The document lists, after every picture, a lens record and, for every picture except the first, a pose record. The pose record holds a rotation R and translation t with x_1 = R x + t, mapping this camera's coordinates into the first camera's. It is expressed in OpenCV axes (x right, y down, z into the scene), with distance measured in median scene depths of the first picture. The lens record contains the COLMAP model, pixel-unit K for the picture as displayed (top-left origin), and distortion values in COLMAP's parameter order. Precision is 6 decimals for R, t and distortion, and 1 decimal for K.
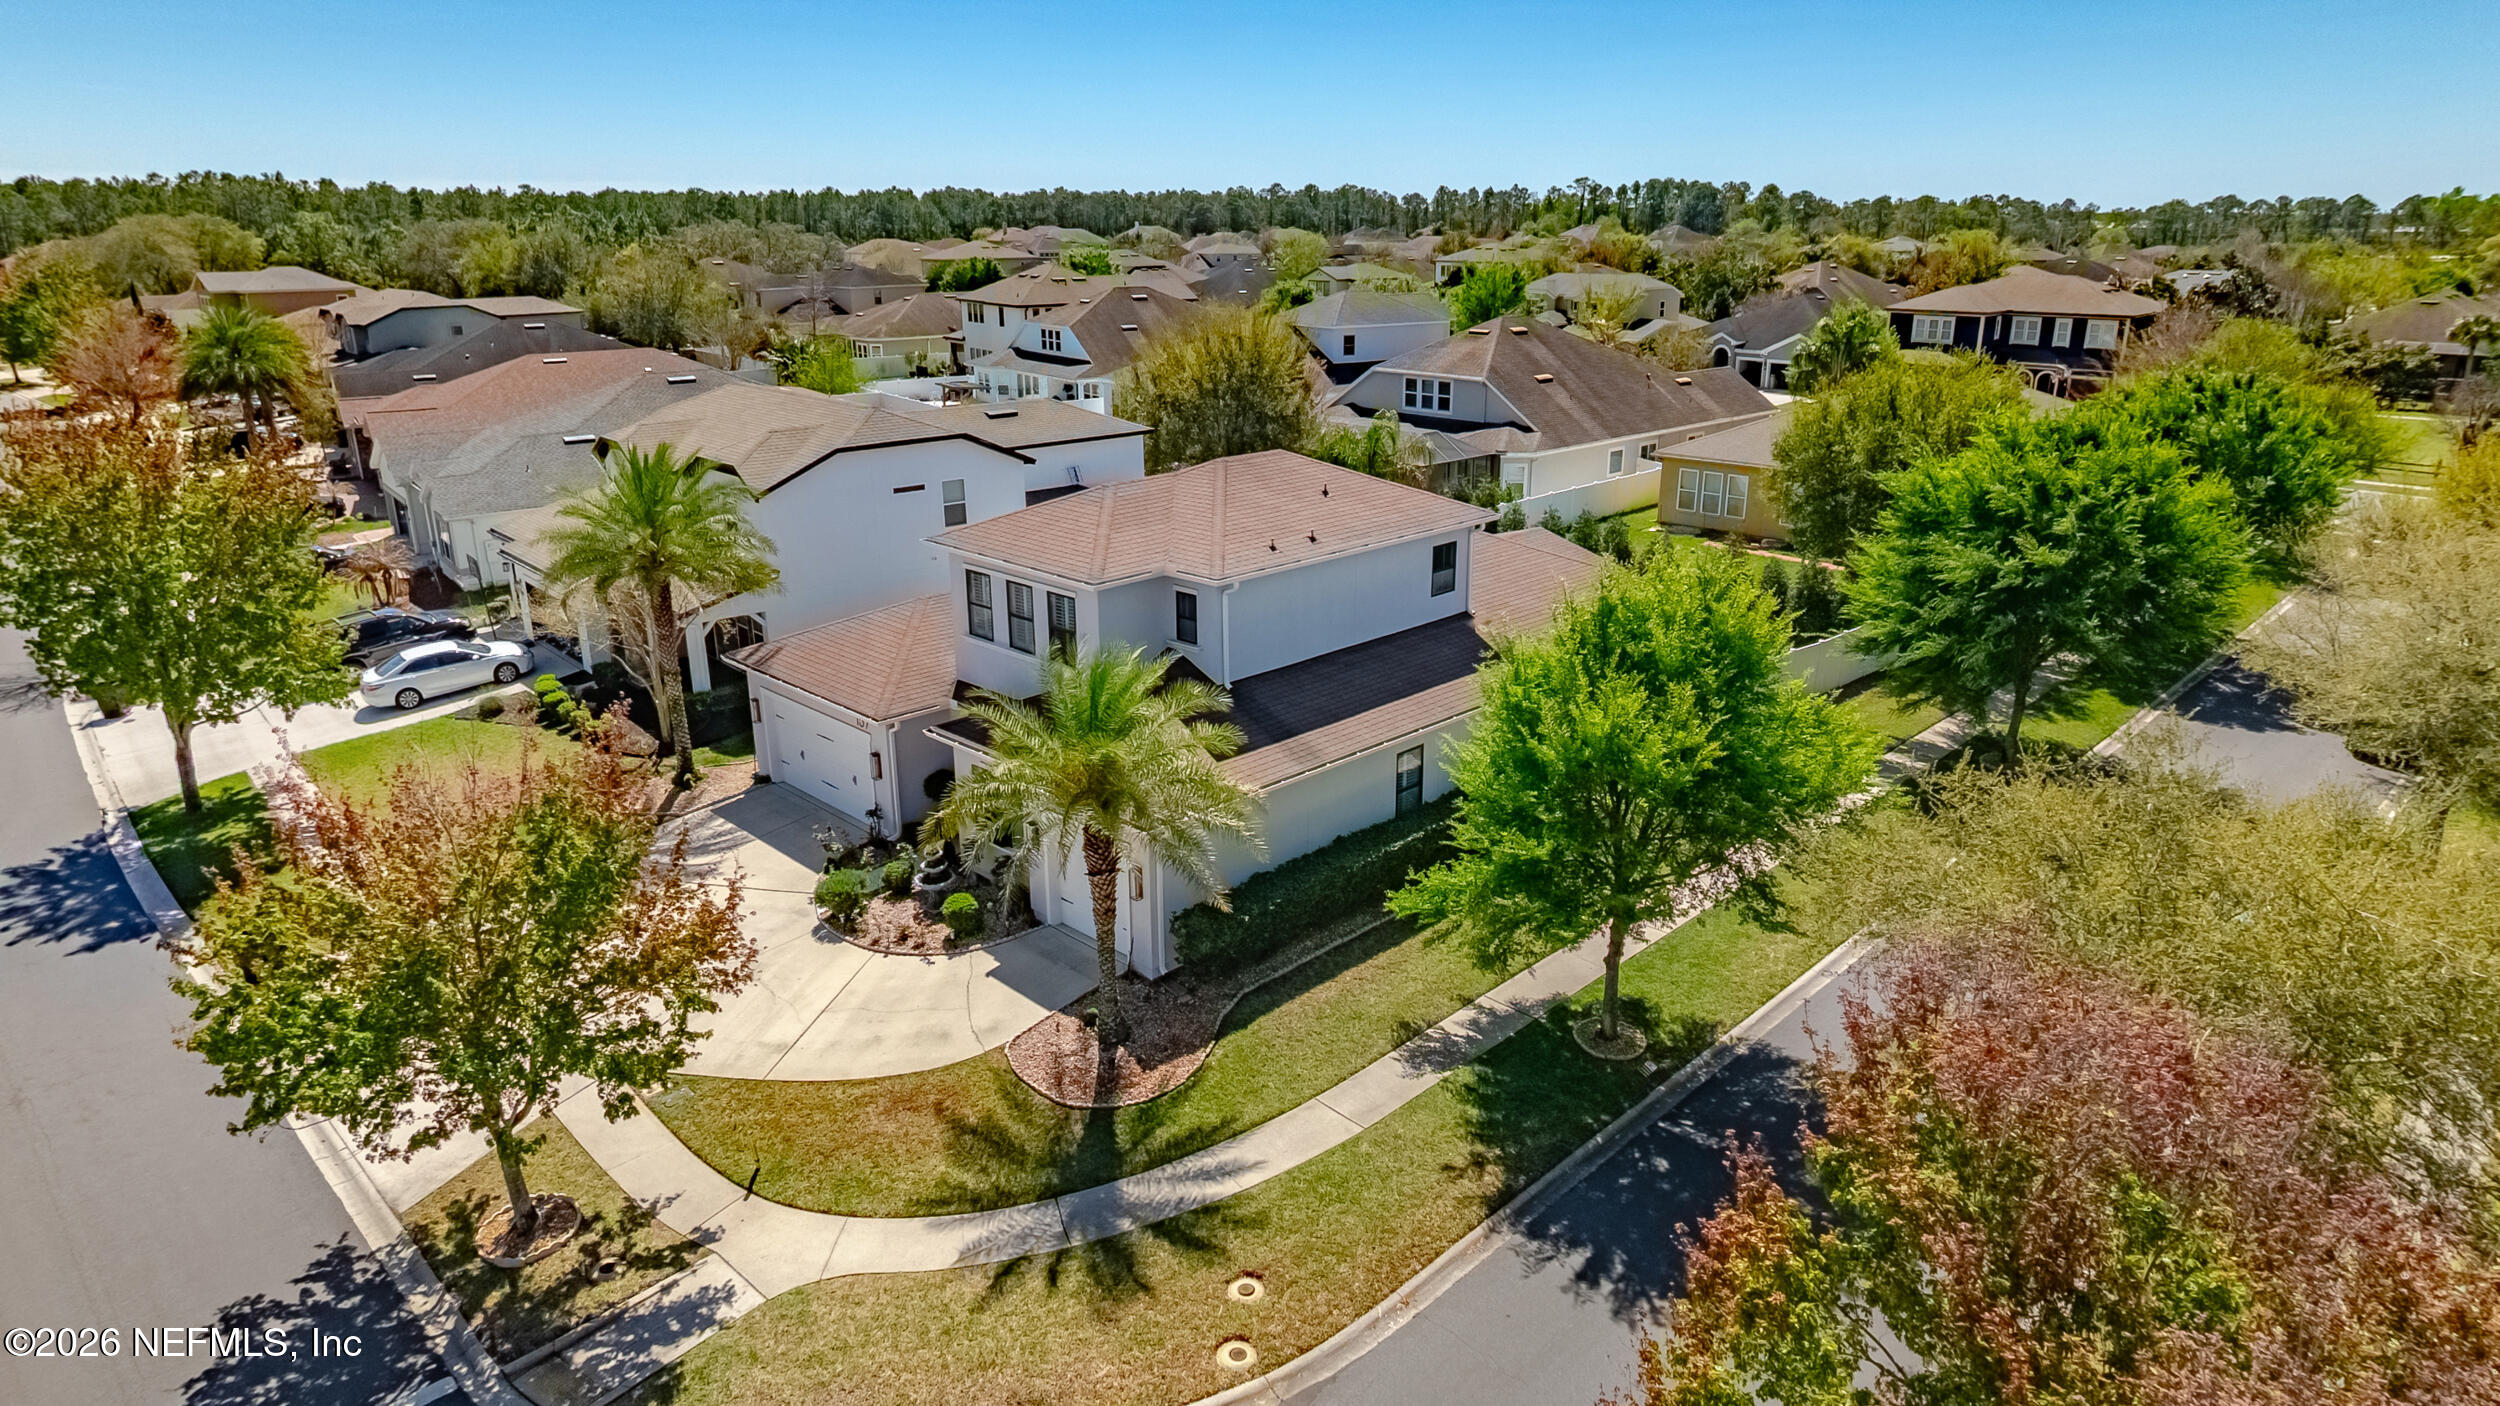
lens RADIAL K [[1475.2, 0, 1261.0], [0, 1475.2, 701.7], [0, 0, 1]] dist [-0.038519, 0.032210]
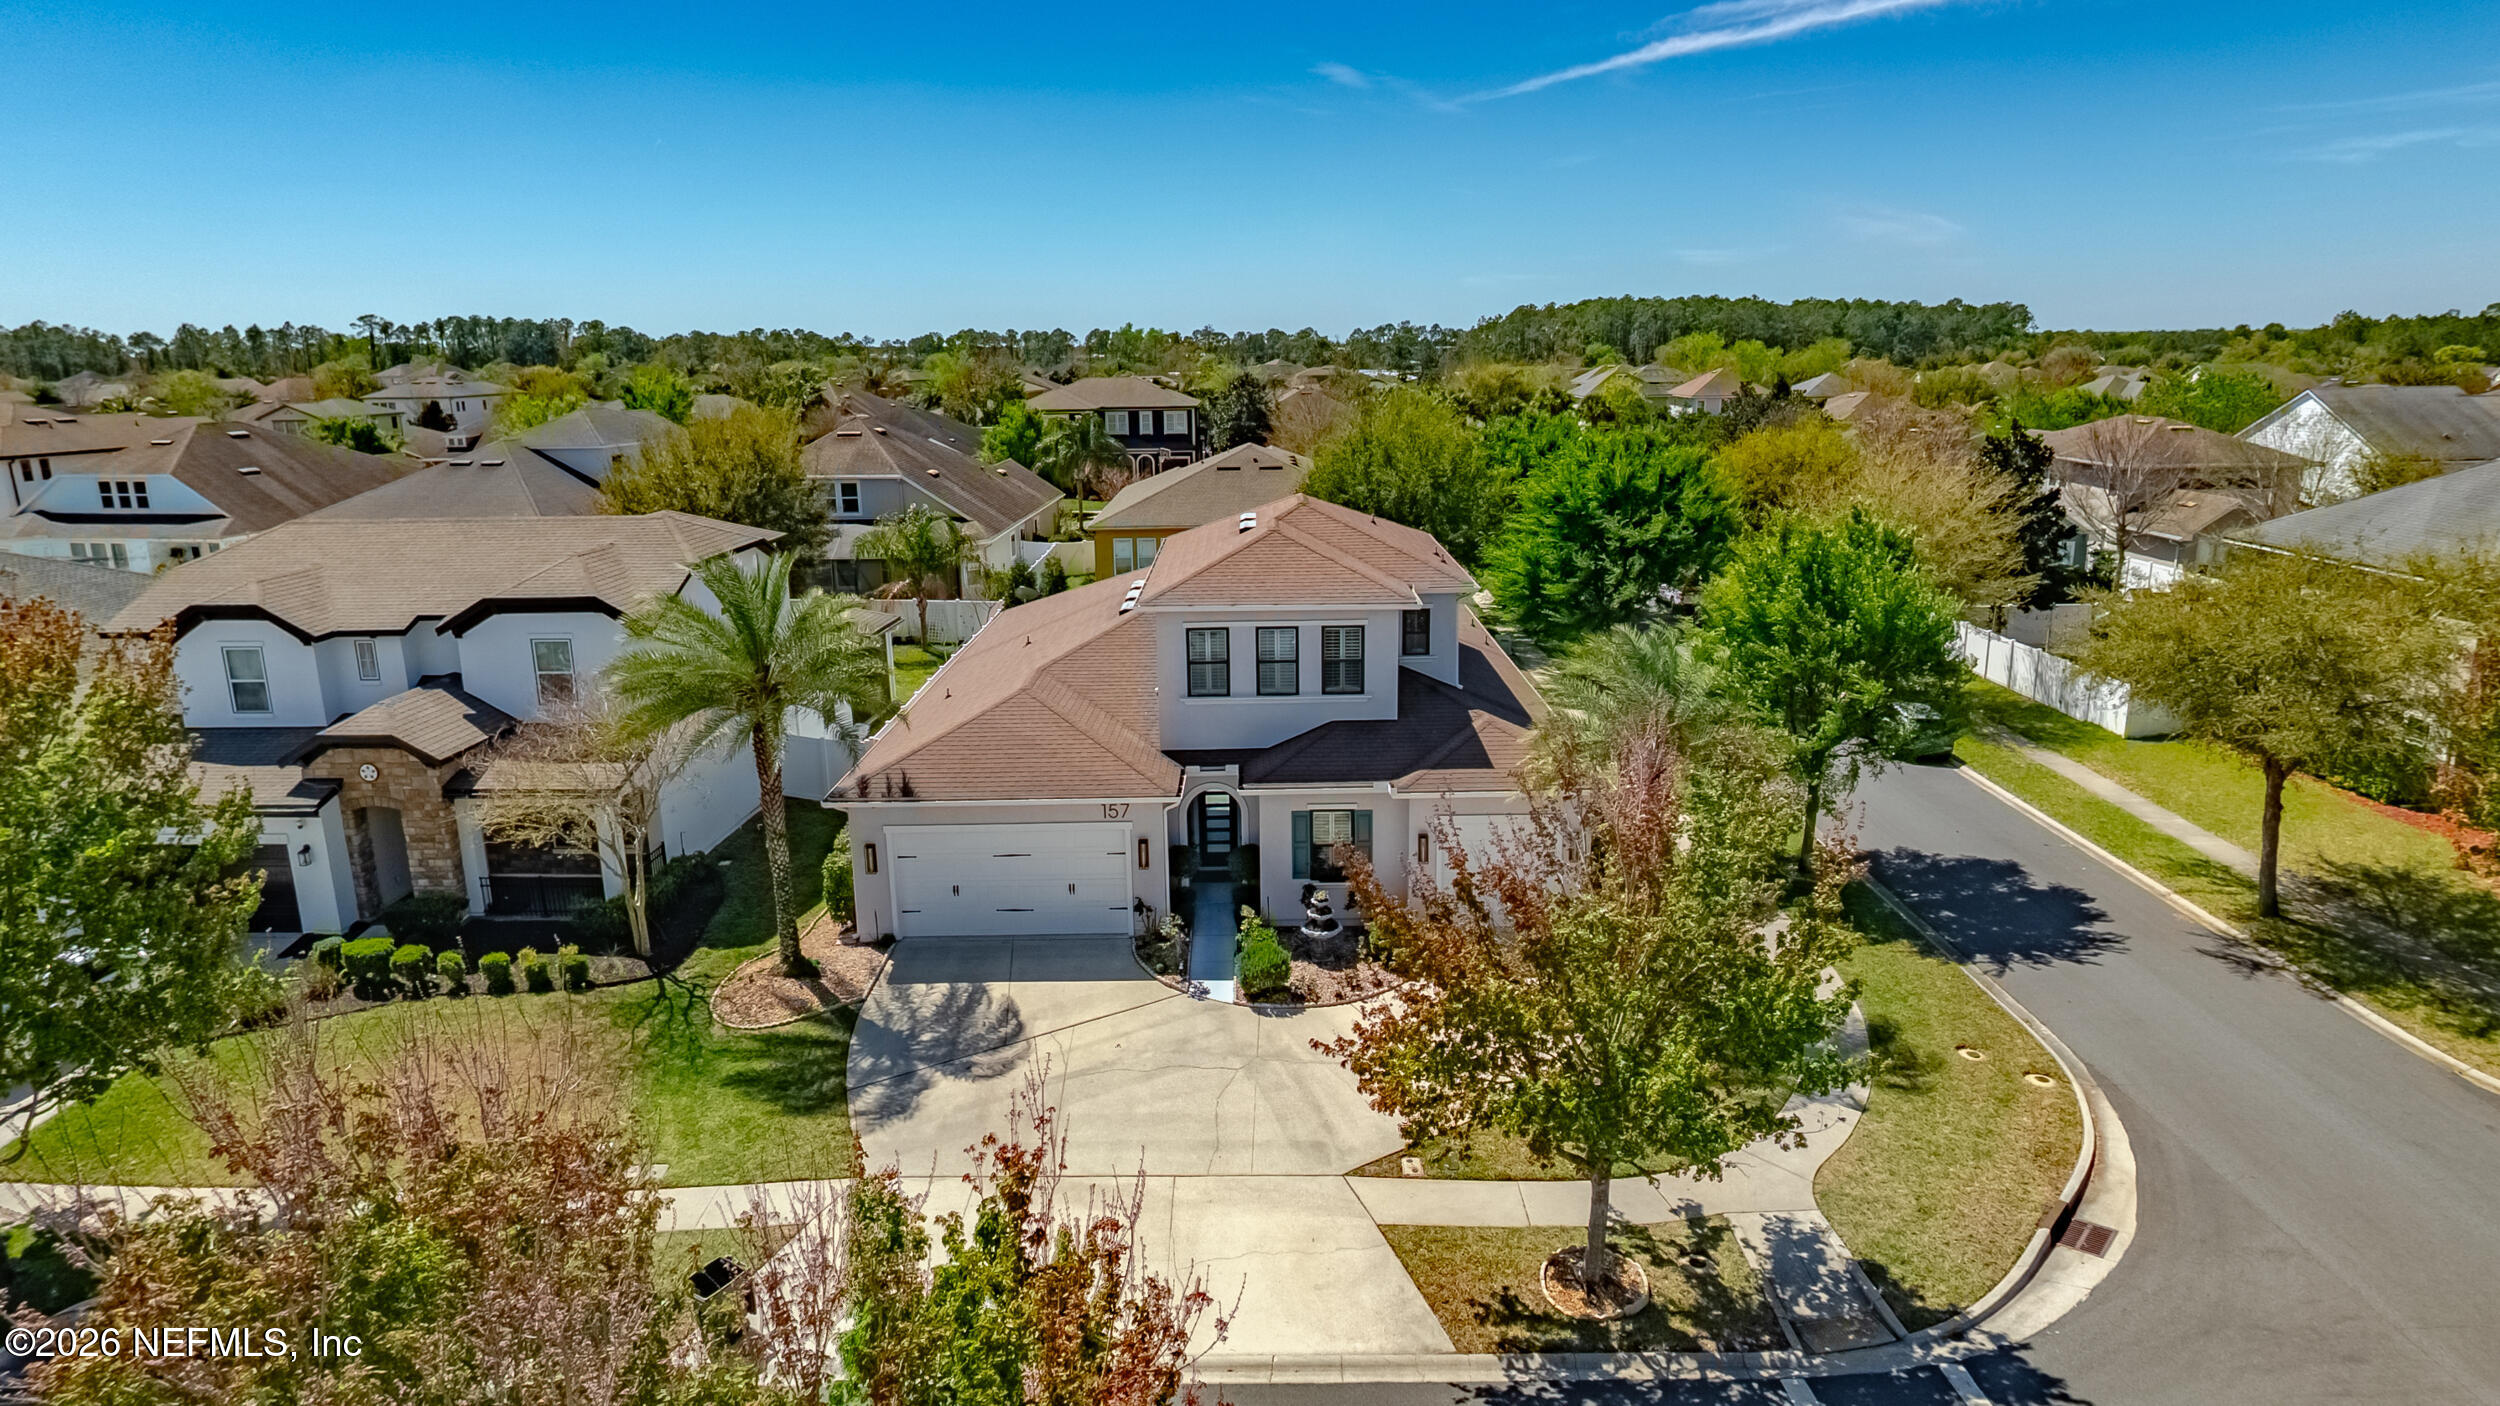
lens RADIAL K [[1475.2, 0, 1261.0], [0, 1475.2, 701.7], [0, 0, 1]] dist [-0.038519, 0.032210]
pose [[0.704669, -0.172289, 0.688301, -0.264678], [0.232784, 0.972515, 0.005112, -0.011728], [-0.670264, 0.156624, 0.725407, 0.086125]]
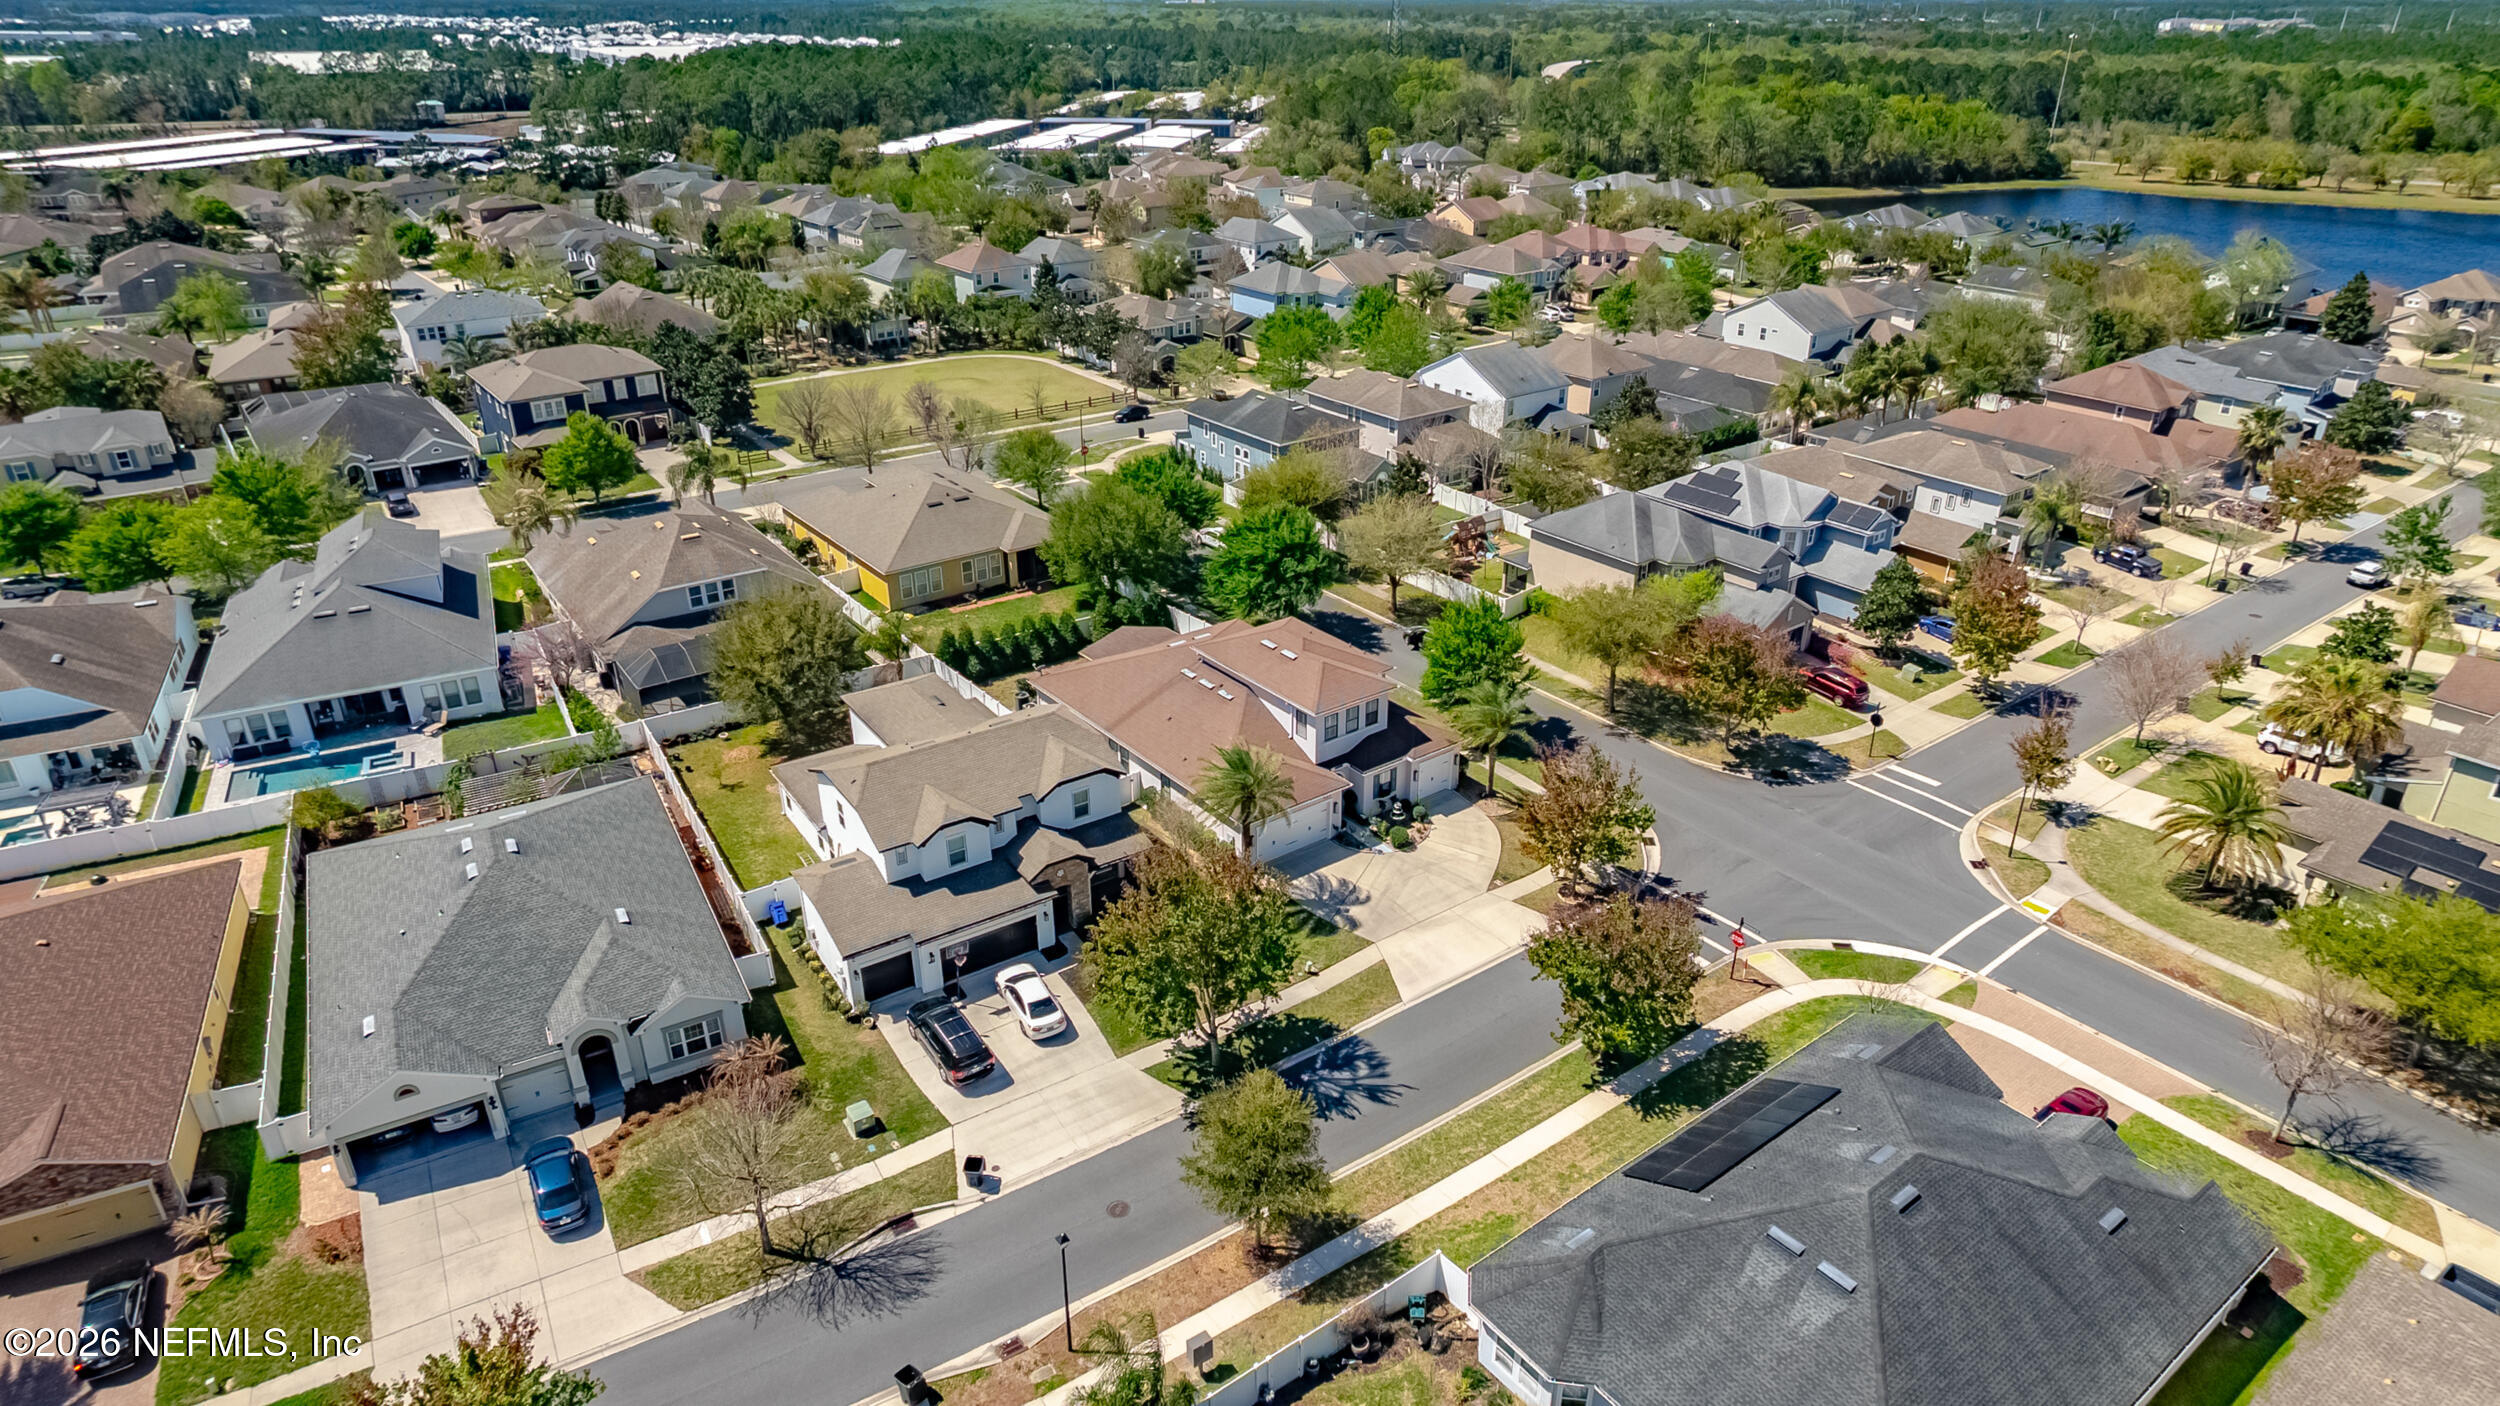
lens RADIAL K [[1475.2, 0, 1261.0], [0, 1475.2, 701.7], [0, 0, 1]] dist [-0.038519, 0.032210]
pose [[0.117277, -0.427137, 0.896549, -0.752972], [0.298115, 0.876285, 0.378486, -0.337302], [-0.947298, 0.222887, 0.230104, 0.169691]]
